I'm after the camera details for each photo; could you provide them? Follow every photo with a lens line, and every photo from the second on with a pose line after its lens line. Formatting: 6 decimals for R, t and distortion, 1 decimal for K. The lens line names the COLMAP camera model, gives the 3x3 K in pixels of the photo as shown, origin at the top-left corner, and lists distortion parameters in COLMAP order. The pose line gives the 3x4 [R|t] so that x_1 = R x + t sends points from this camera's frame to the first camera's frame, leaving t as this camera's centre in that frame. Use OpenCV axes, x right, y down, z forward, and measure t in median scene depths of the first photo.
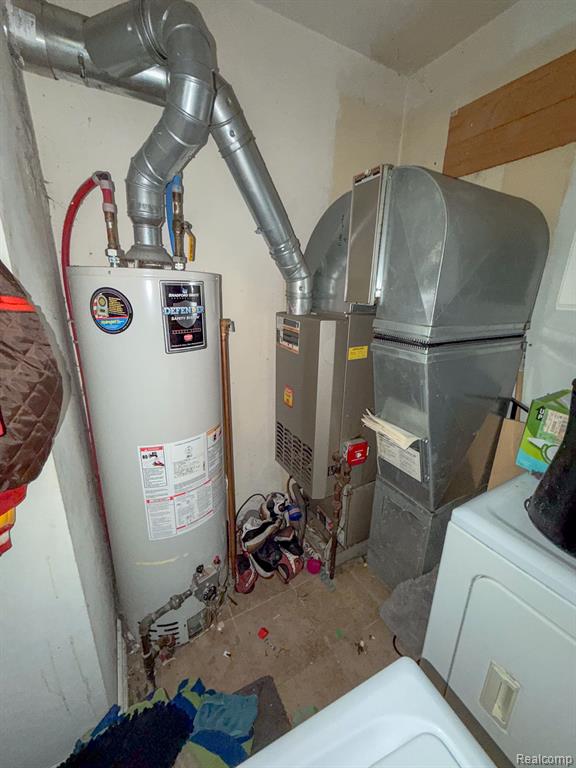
lens RADIAL K [[309.1, 0, 286.3], [0, 309.1, 384.5], [0, 0, 1]] dist [-0.000192, -0.000013]
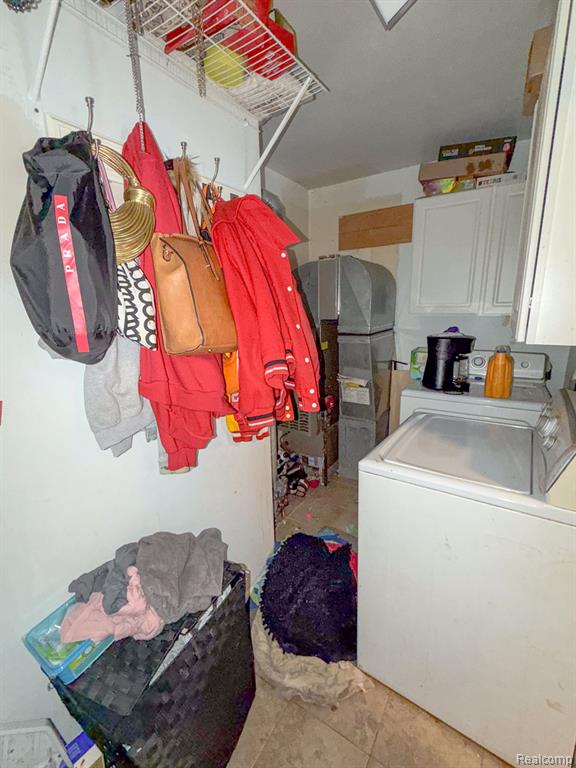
lens RADIAL K [[331.8, 0, 289.6], [0, 331.8, 383.1], [0, 0, 1]] dist [0.001631, 0.000036]
pose [[0.880678, -0.152930, 0.448351, -0.893555], [0.181807, 0.983093, -0.021790, 0.123732], [-0.437438, 0.100703, 0.893592, -0.650518]]
